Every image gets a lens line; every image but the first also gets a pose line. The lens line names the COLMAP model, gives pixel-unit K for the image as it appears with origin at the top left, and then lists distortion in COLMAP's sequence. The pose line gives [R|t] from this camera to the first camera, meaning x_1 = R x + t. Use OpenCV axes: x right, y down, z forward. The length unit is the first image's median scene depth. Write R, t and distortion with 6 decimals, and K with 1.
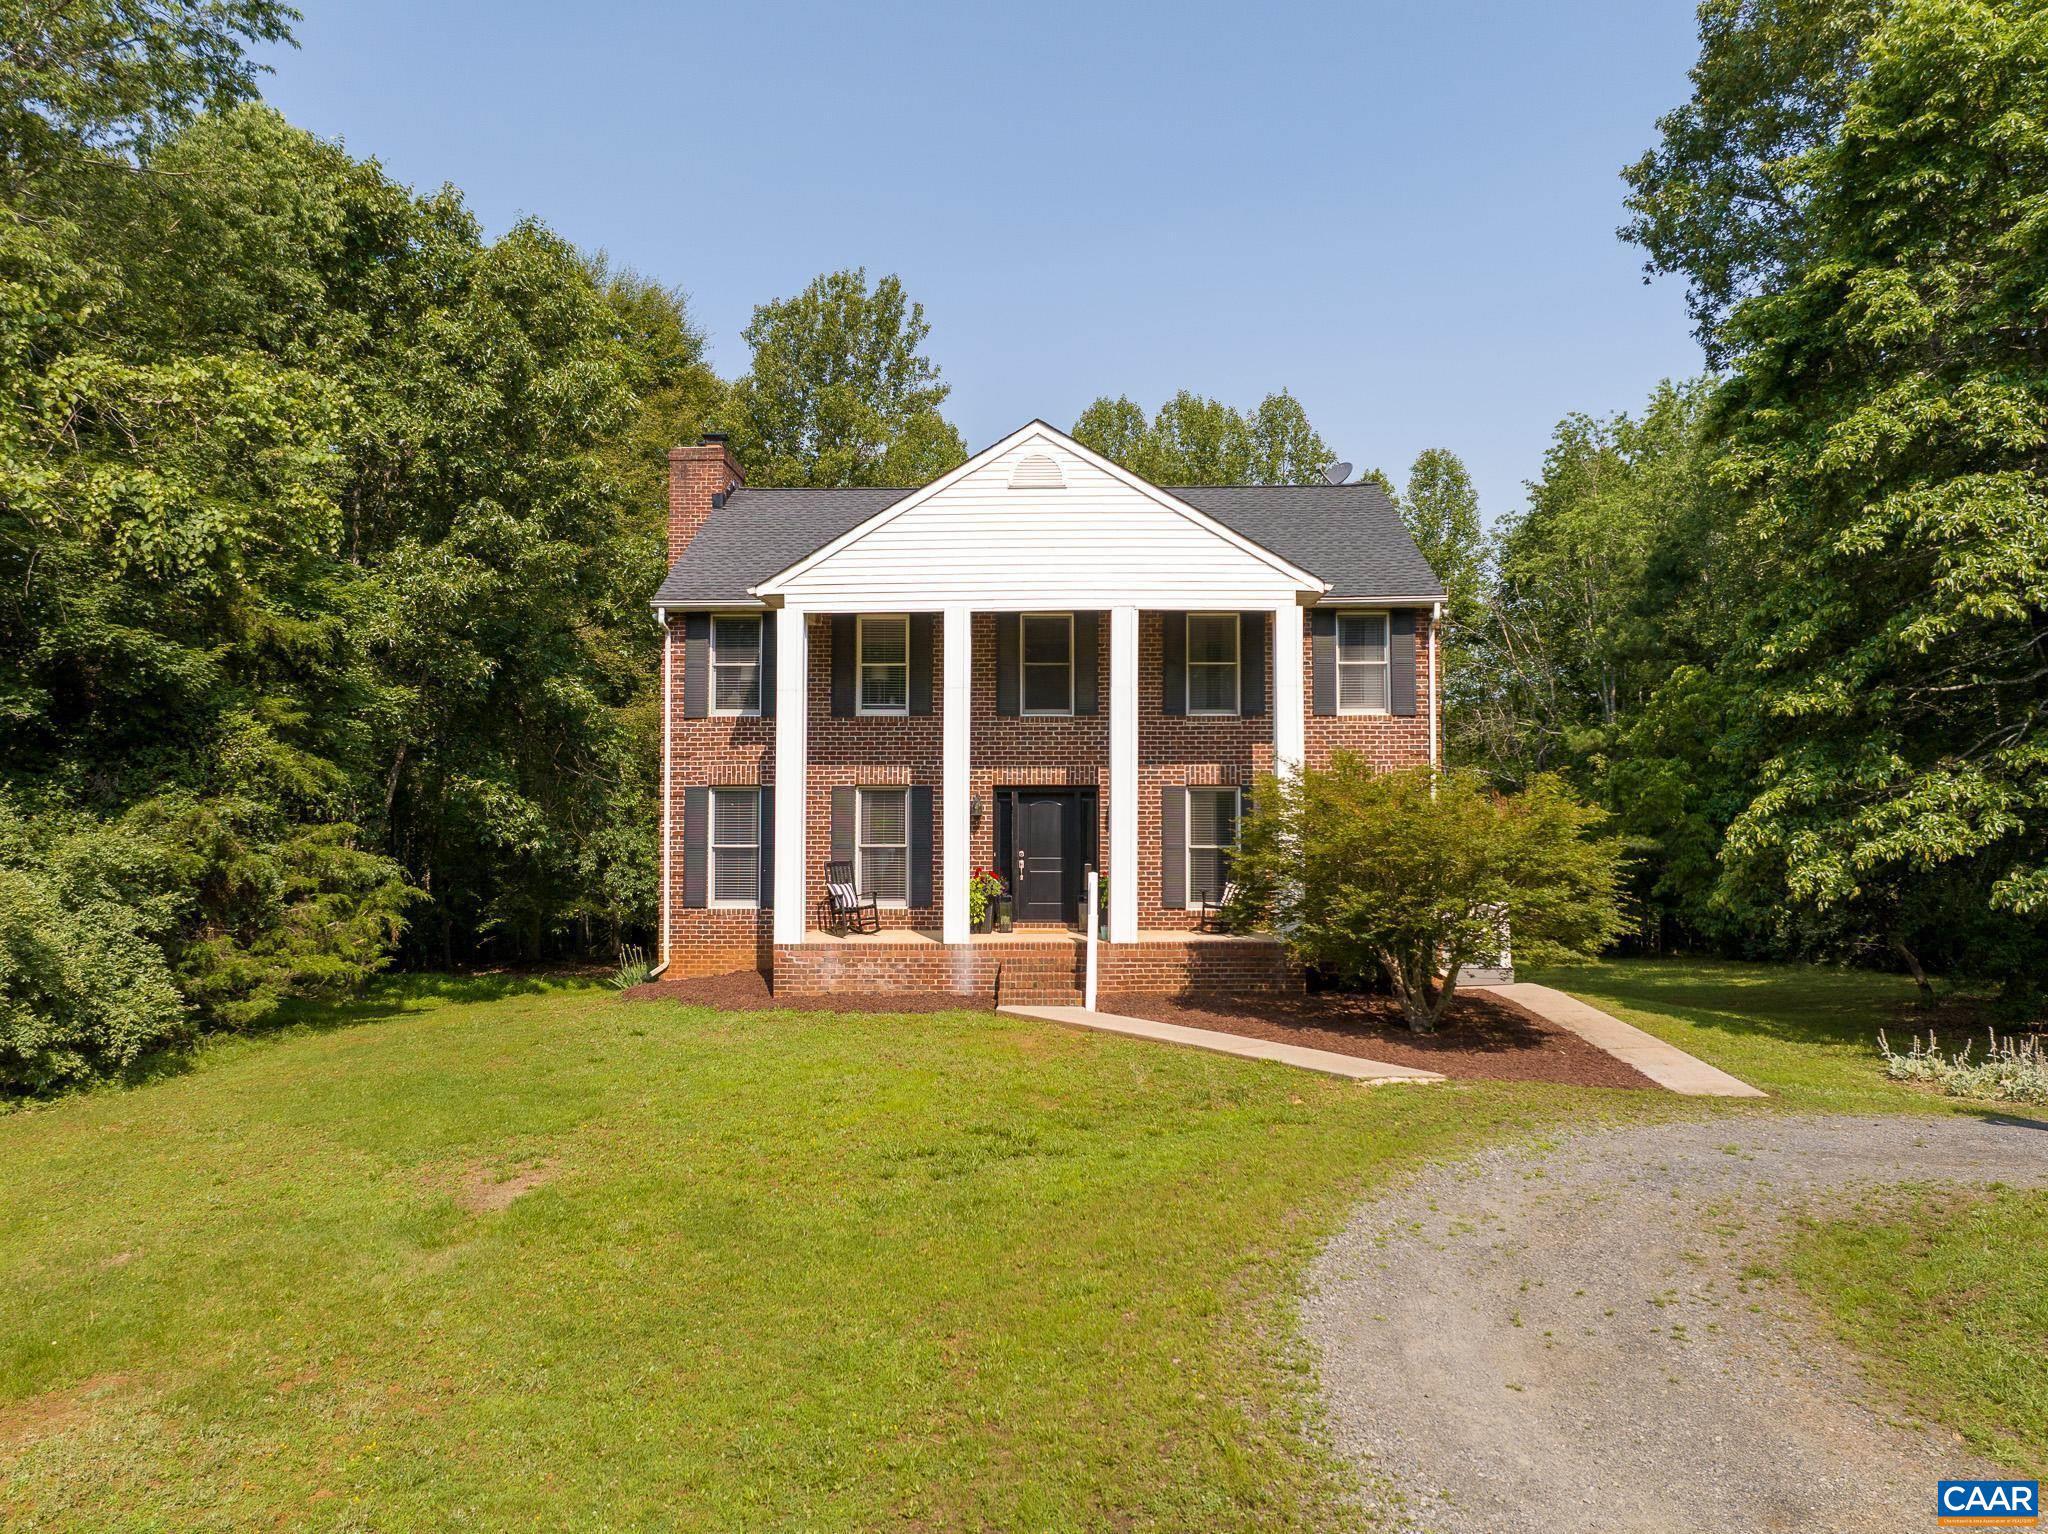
lens RADIAL K [[1436.7, 0, 1024.0], [0, 1436.7, 767.0], [0, 0, 1]] dist [-0.078869, 0.045606]
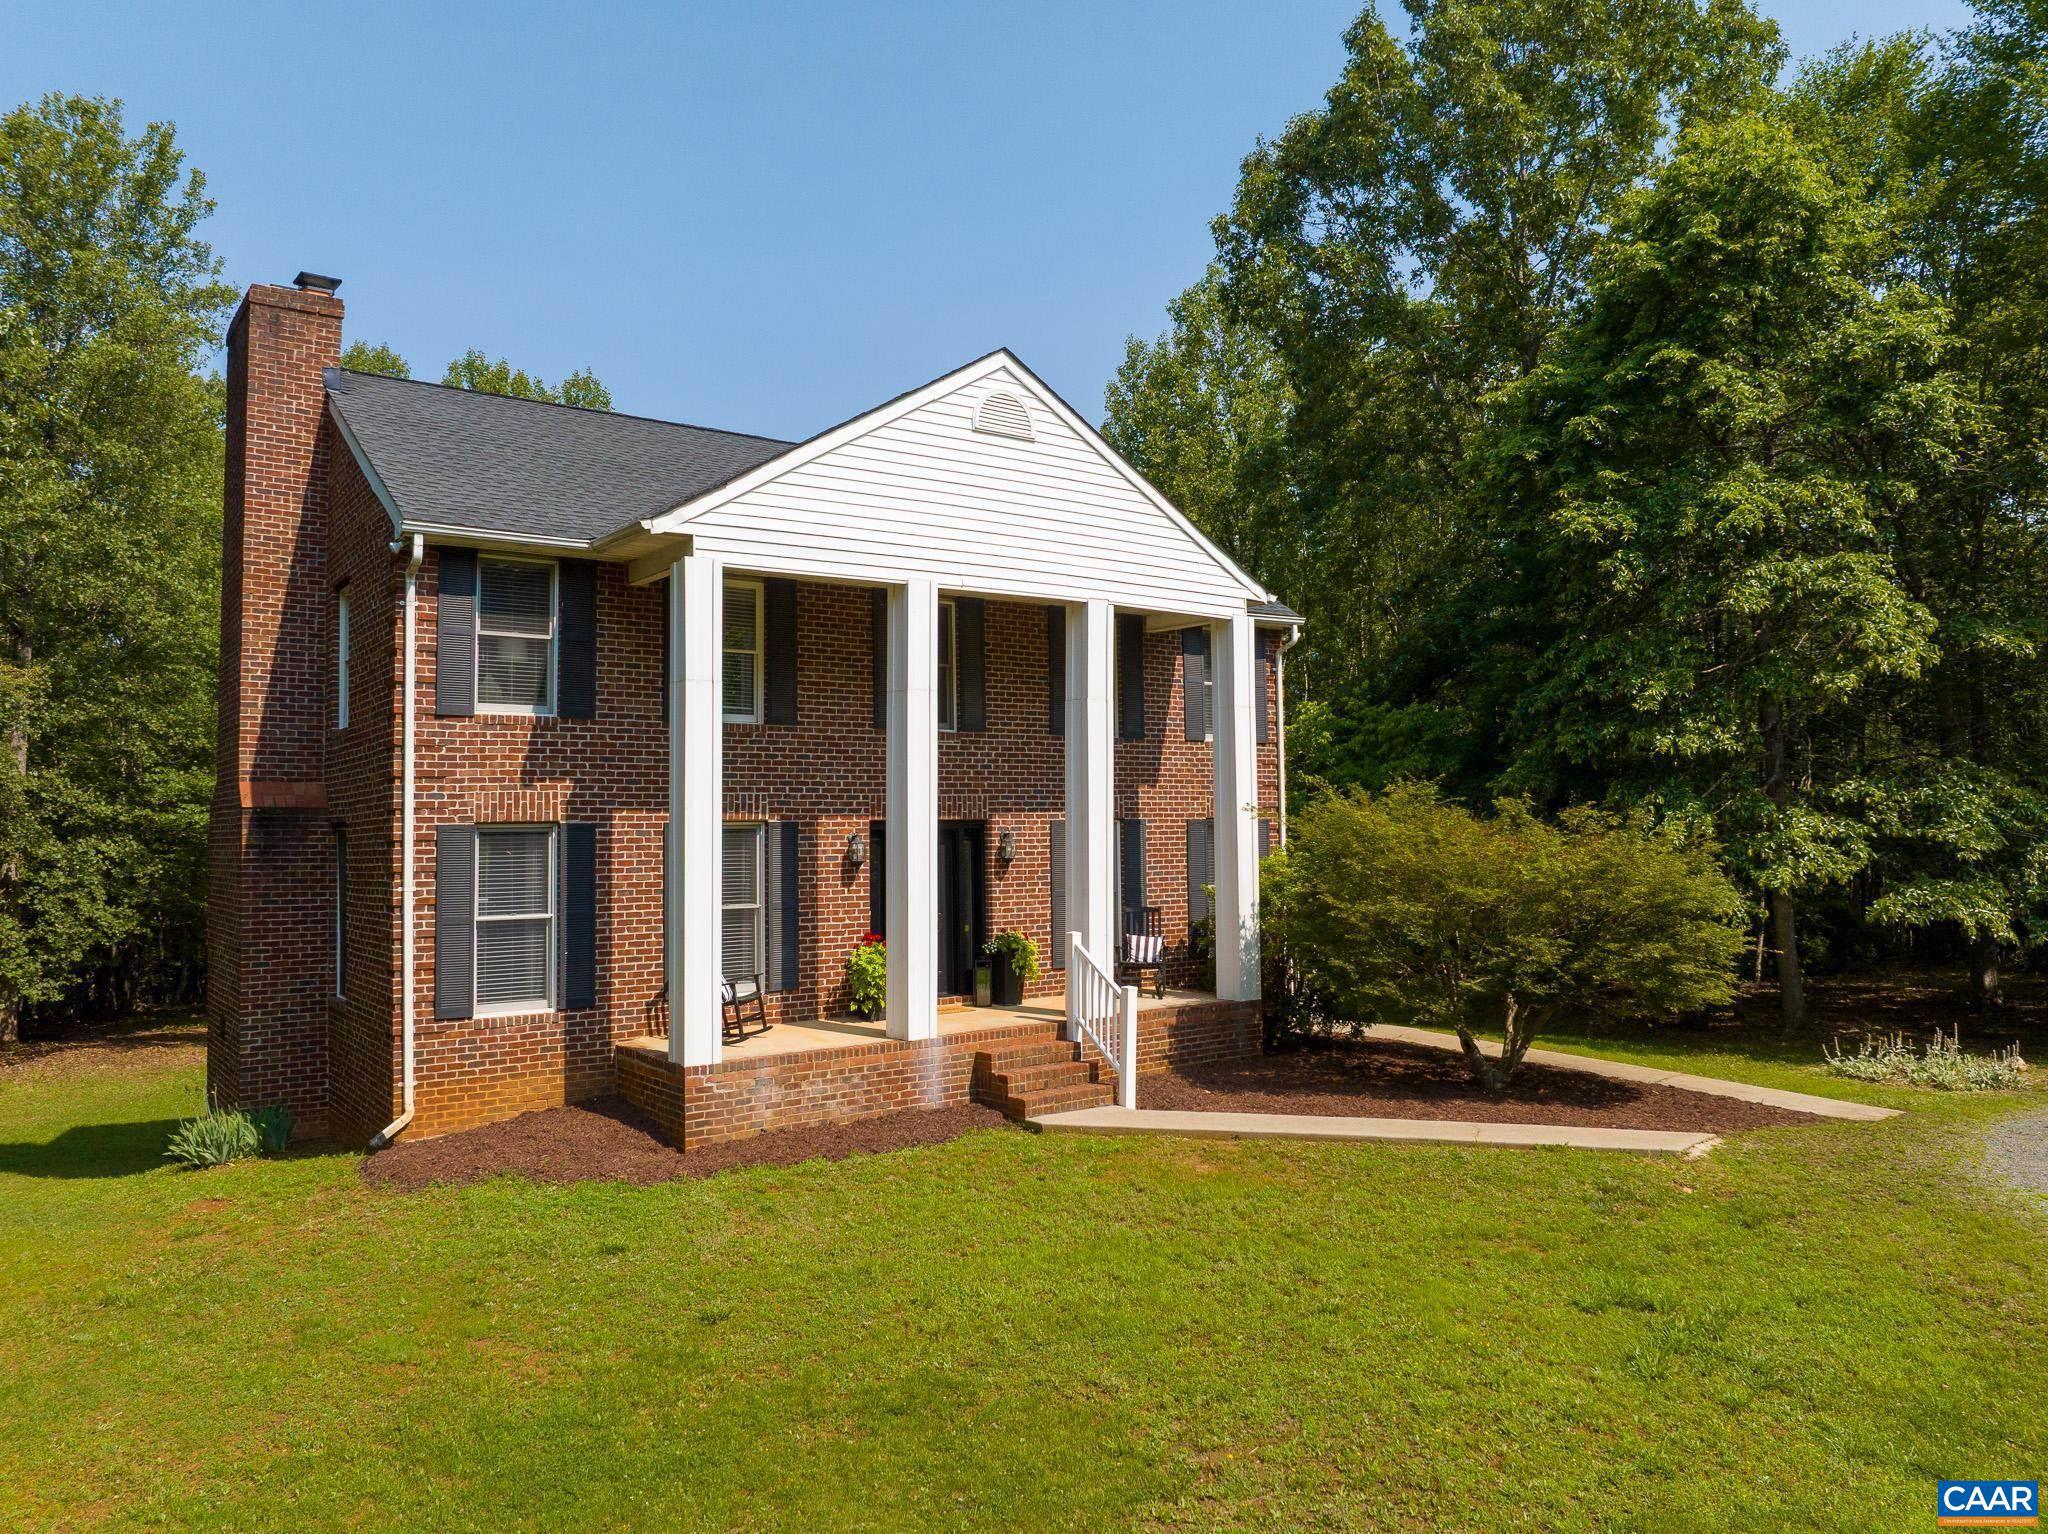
lens RADIAL K [[1436.7, 0, 1024.0], [0, 1436.7, 767.0], [0, 0, 1]] dist [-0.078869, 0.045606]
pose [[0.784870, 0.017503, 0.619413, -0.454481], [-0.008179, 0.999807, -0.017889, -0.003017], [-0.619606, 0.008974, 0.784861, 0.388041]]
